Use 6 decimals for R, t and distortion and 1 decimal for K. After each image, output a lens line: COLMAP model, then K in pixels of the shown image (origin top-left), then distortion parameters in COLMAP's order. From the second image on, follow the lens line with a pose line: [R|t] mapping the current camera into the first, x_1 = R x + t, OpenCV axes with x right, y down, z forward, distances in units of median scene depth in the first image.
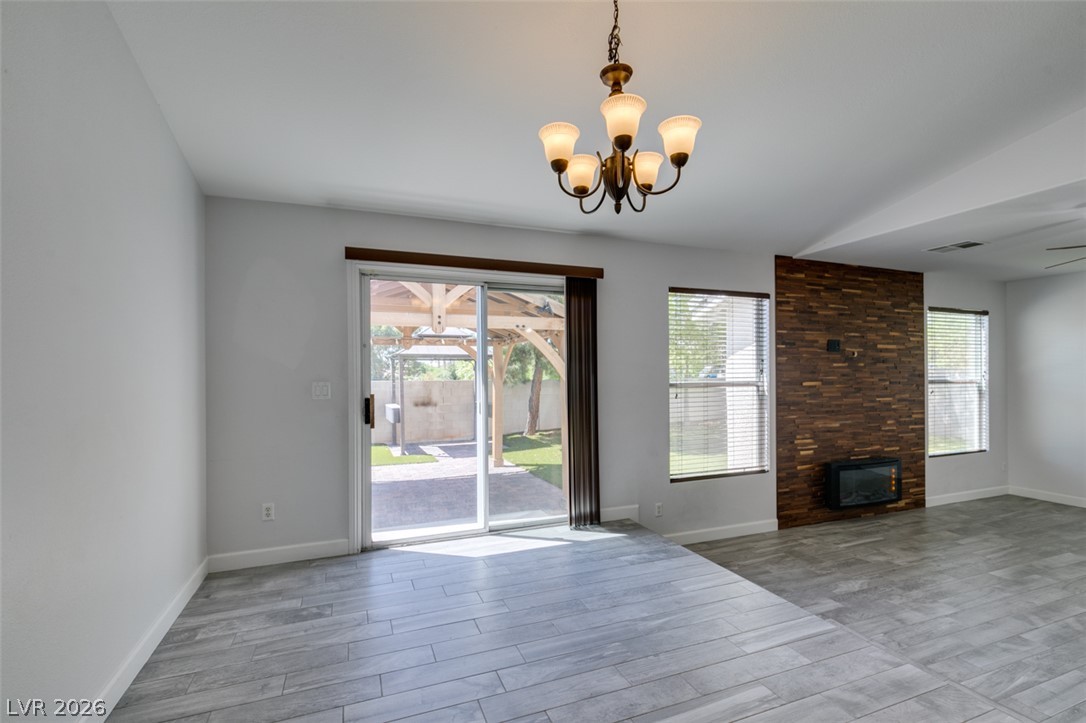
lens RADIAL K [[487.7, 0, 537.8], [0, 487.7, 377.5], [0, 0, 1]] dist [0.002168, -0.000795]
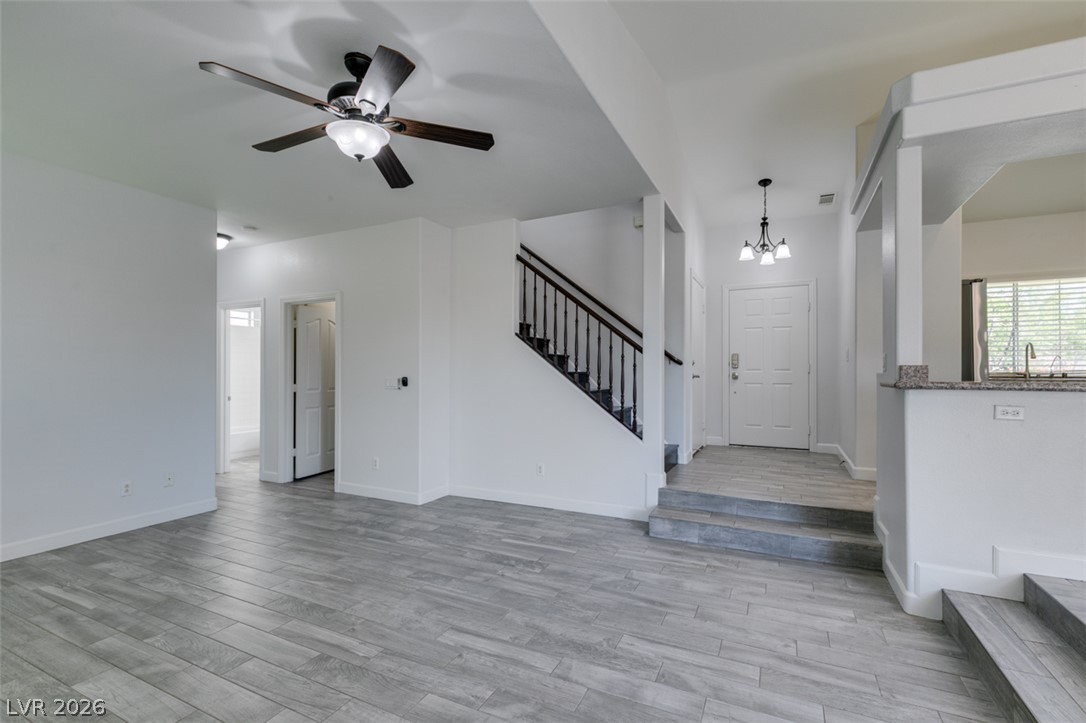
lens RADIAL K [[487.7, 0, 543.5], [0, 487.7, 367.8], [0, 0, 1]] dist [0.002168, -0.000795]
pose [[-0.676411, 0.004558, 0.736511, 0.395454], [0.002682, 0.999989, -0.003726, 0.054367], [-0.736520, -0.000546, -0.676416, 0.865849]]
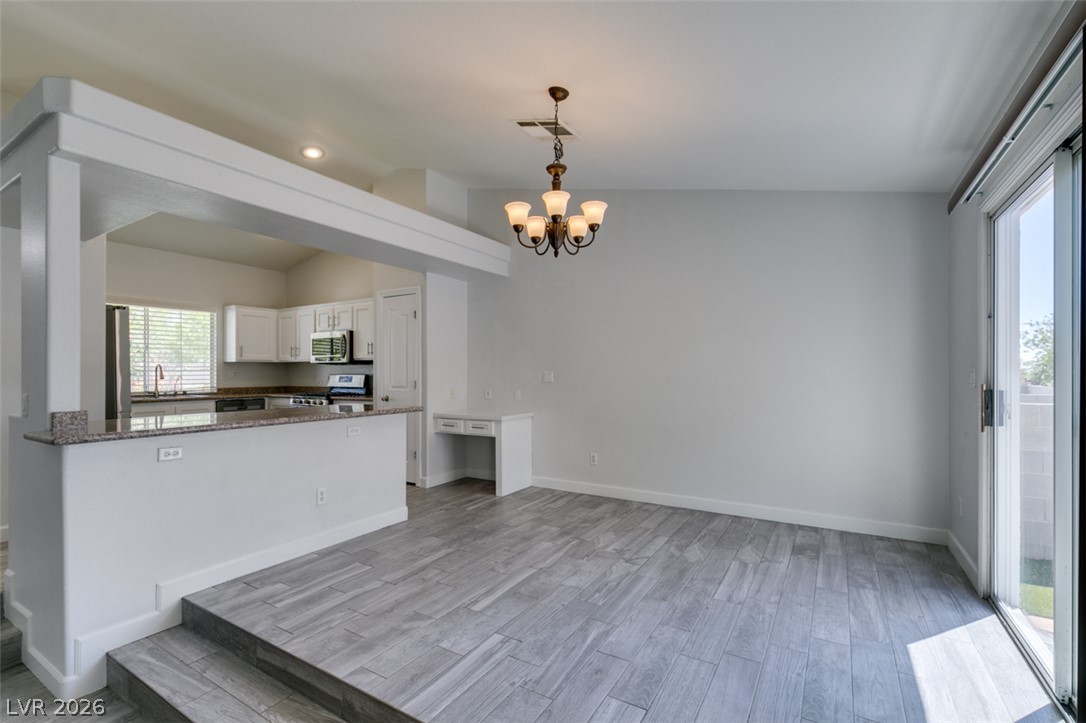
lens RADIAL K [[487.7, 0, 536.3], [0, 487.7, 370.7], [0, 0, 1]] dist [0.002168, -0.000795]
pose [[-0.801005, 0.003139, -0.598649, 0.439640], [0.000641, 0.999990, 0.004385, 0.007484], [0.598657, 0.003129, -0.801000, 0.845090]]
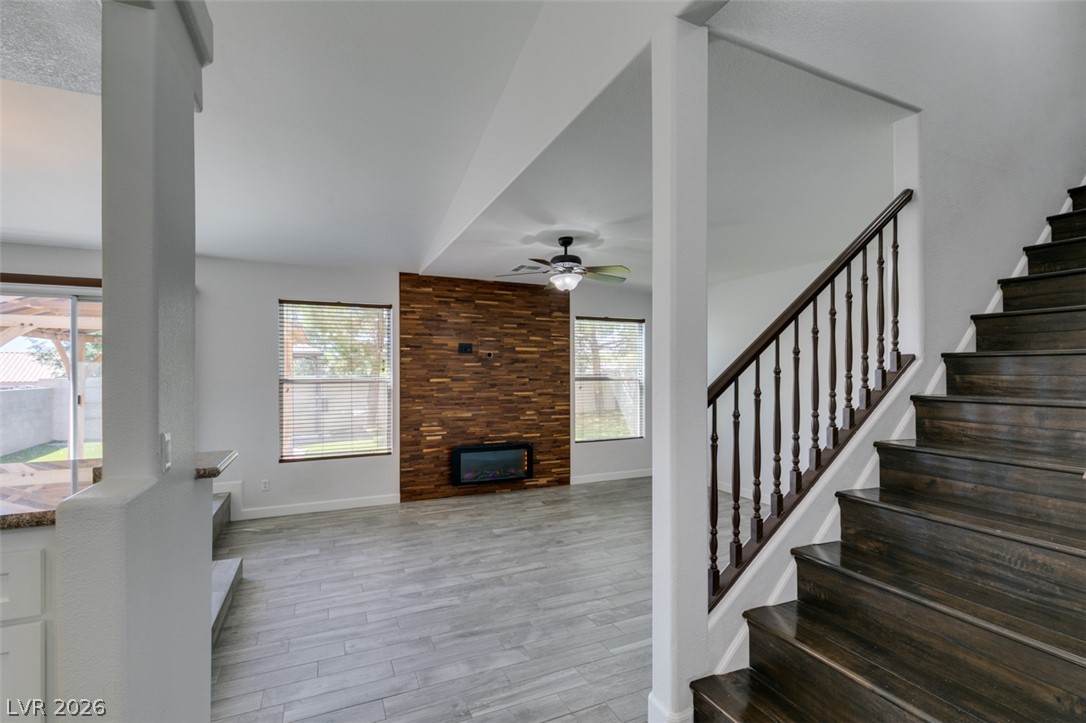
lens RADIAL K [[487.7, 0, 542.4], [0, 487.7, 371.5], [0, 0, 1]] dist [0.002168, -0.000795]
pose [[0.998580, 0.003306, 0.053179, 0.775743], [-0.003030, 0.999982, -0.005260, -0.003037], [-0.053195, 0.005092, 0.998571, -0.211452]]
